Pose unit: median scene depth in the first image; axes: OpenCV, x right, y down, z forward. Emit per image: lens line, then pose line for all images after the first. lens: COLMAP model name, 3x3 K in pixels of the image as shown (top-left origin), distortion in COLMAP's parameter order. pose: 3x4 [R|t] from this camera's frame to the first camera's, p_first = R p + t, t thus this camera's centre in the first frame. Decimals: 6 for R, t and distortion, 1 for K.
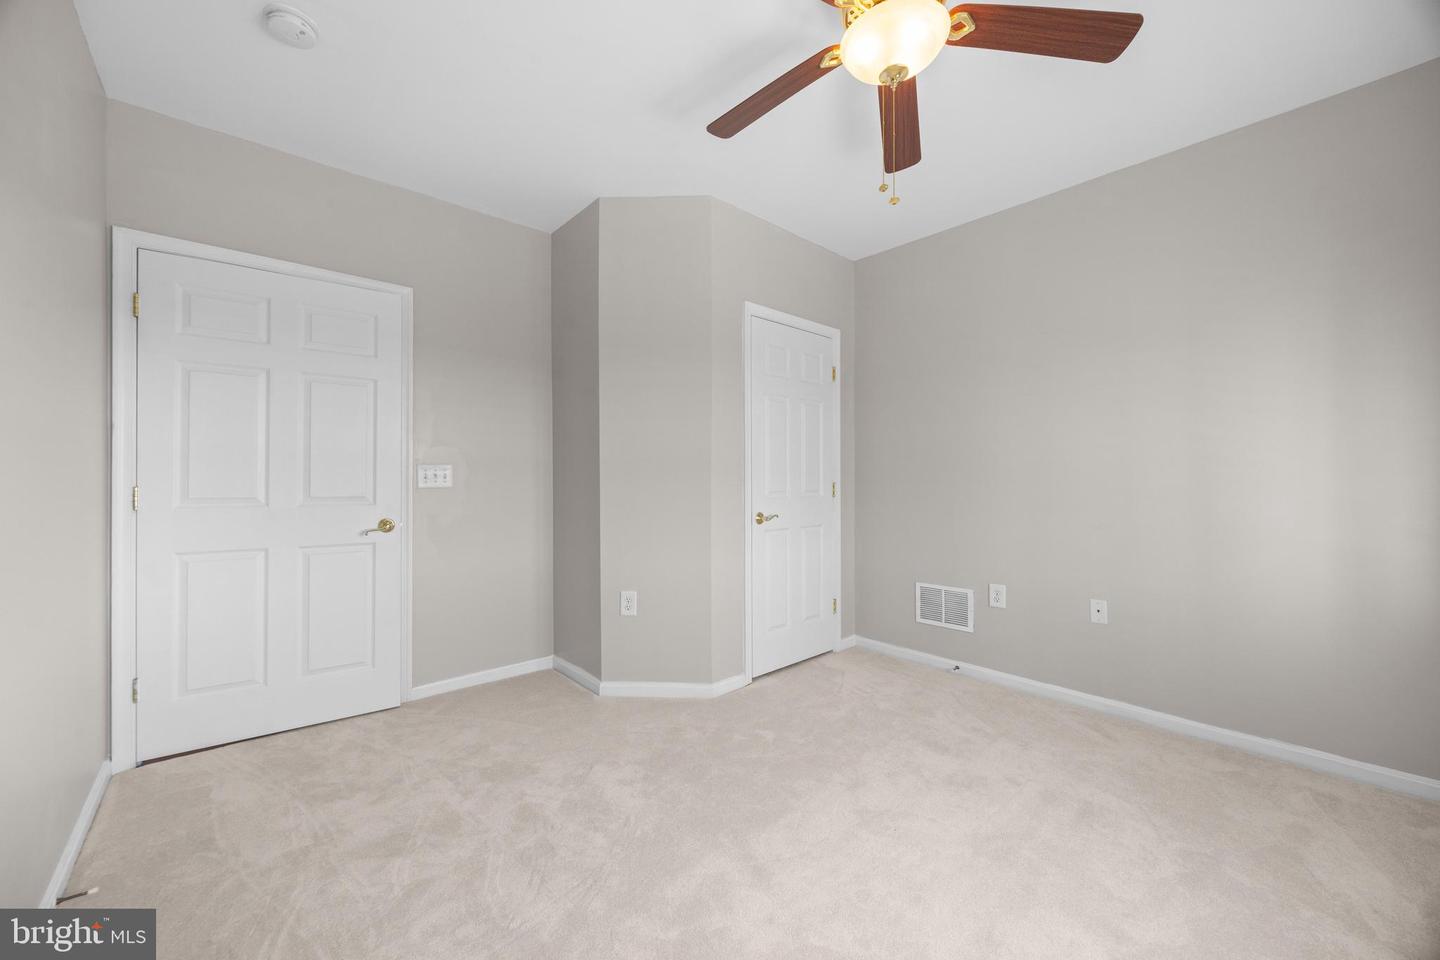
lens RADIAL K [[552.9, 0, 721.4], [0, 552.9, 477.2], [0, 0, 1]] dist [-0.002125, -0.000170]
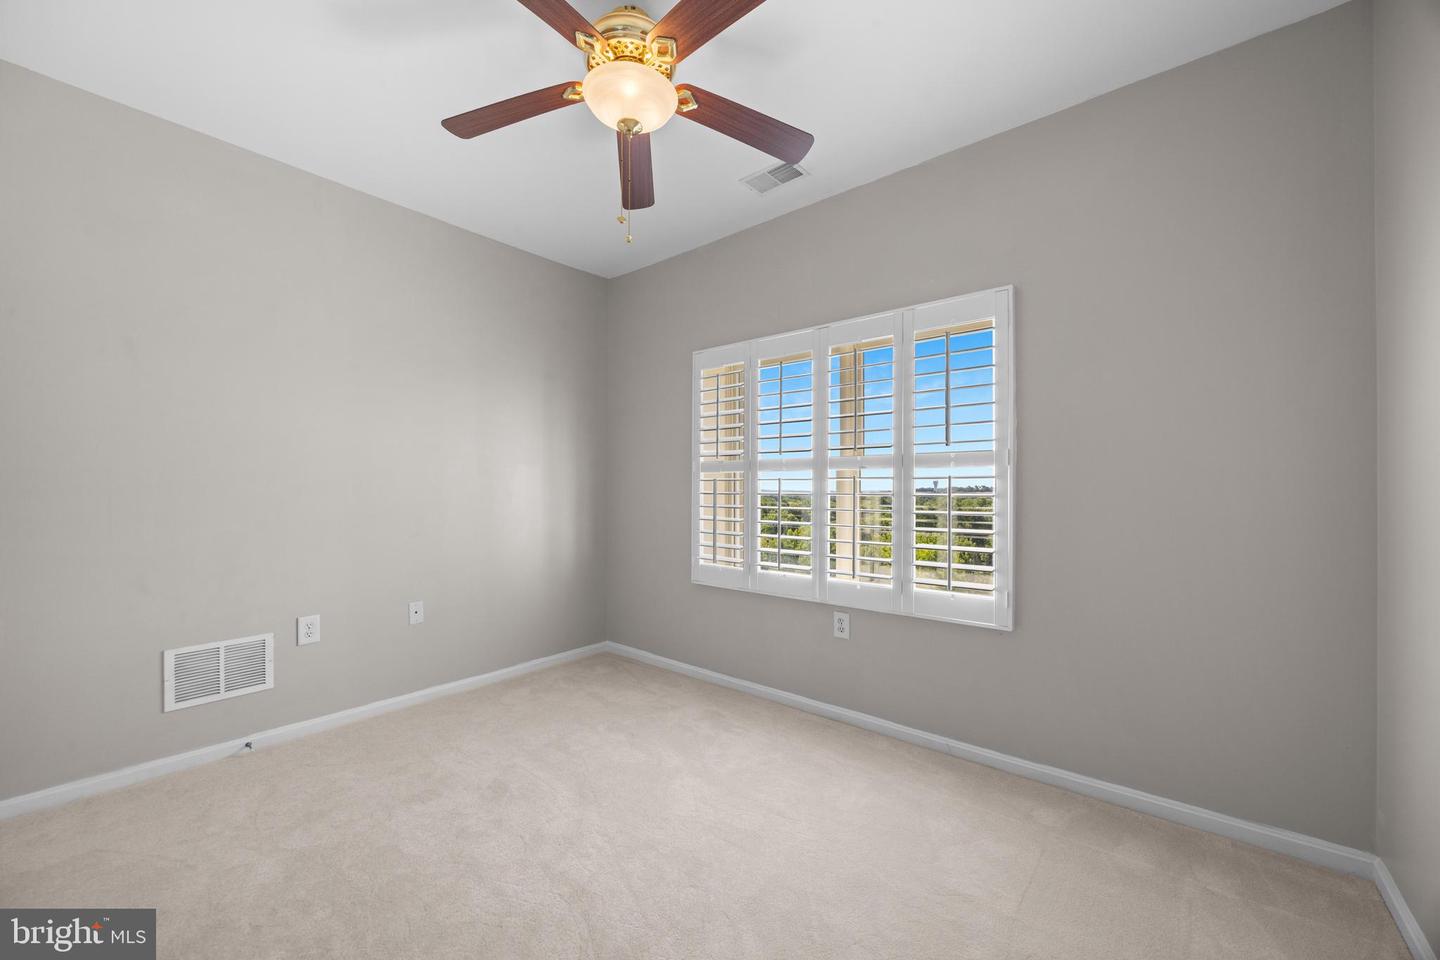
lens RADIAL K [[570.0, 0, 698.2], [0, 570.0, 480.8], [0, 0, 1]] dist [-0.000232, -0.000049]
pose [[-0.139259, 0.014717, 0.990147, -0.500259], [-0.000514, 0.999888, -0.014934, 0.002258], [-0.990256, -0.002588, -0.139236, 0.611185]]
